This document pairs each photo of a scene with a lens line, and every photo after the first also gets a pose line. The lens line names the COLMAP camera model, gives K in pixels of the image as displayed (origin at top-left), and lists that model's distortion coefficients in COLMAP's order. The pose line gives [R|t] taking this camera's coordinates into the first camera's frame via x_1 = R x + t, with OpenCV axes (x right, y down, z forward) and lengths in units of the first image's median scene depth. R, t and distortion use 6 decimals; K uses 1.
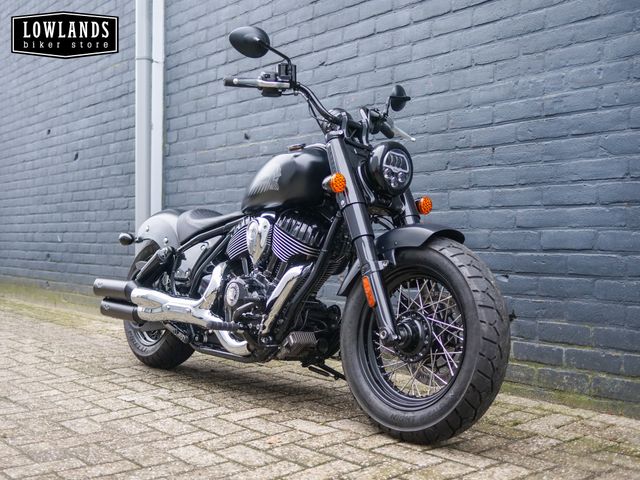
lens RADIAL K [[732.0, 0, 318.5], [0, 732.0, 240.3], [0, 0, 1]] dist [-0.003822, 0.000000]
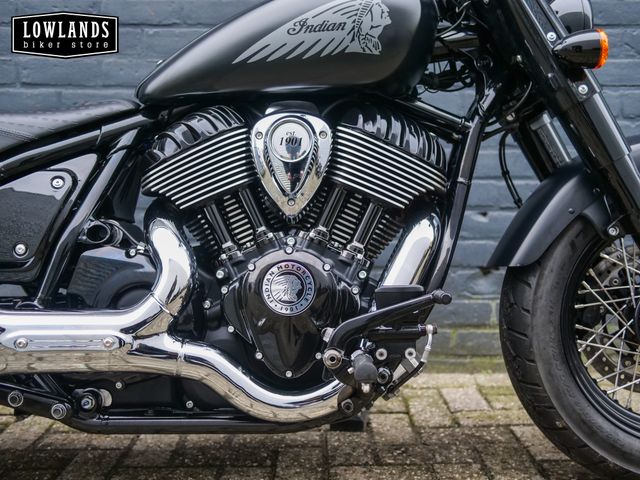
lens RADIAL K [[732.0, 0, 321.3], [0, 732.0, 240.1], [0, 0, 1]] dist [-0.003822, 0.000000]
pose [[0.643104, -0.080139, 0.761574, -0.390982], [0.005441, 0.994962, 0.100103, 0.001739], [-0.765759, -0.060232, 0.640300, 0.643751]]
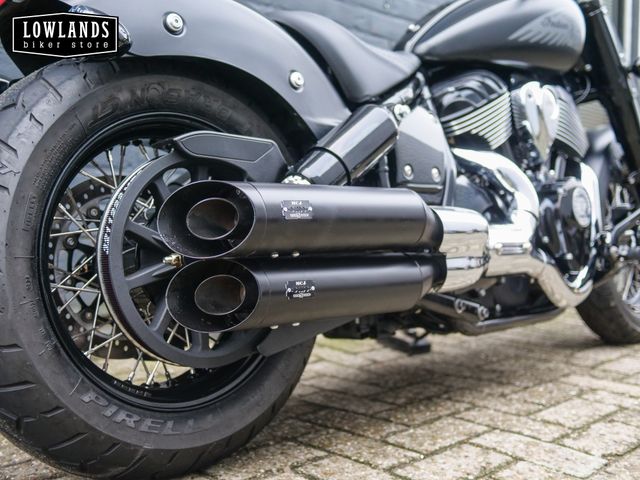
lens RADIAL K [[732.0, 0, 318.7], [0, 732.0, 239.7], [0, 0, 1]] dist [-0.003822, 0.000000]
pose [[-0.084970, -0.052845, 0.994981, -0.636969], [-0.016188, 0.998534, 0.051651, 0.066315], [-0.996252, -0.011718, -0.085701, 1.150941]]
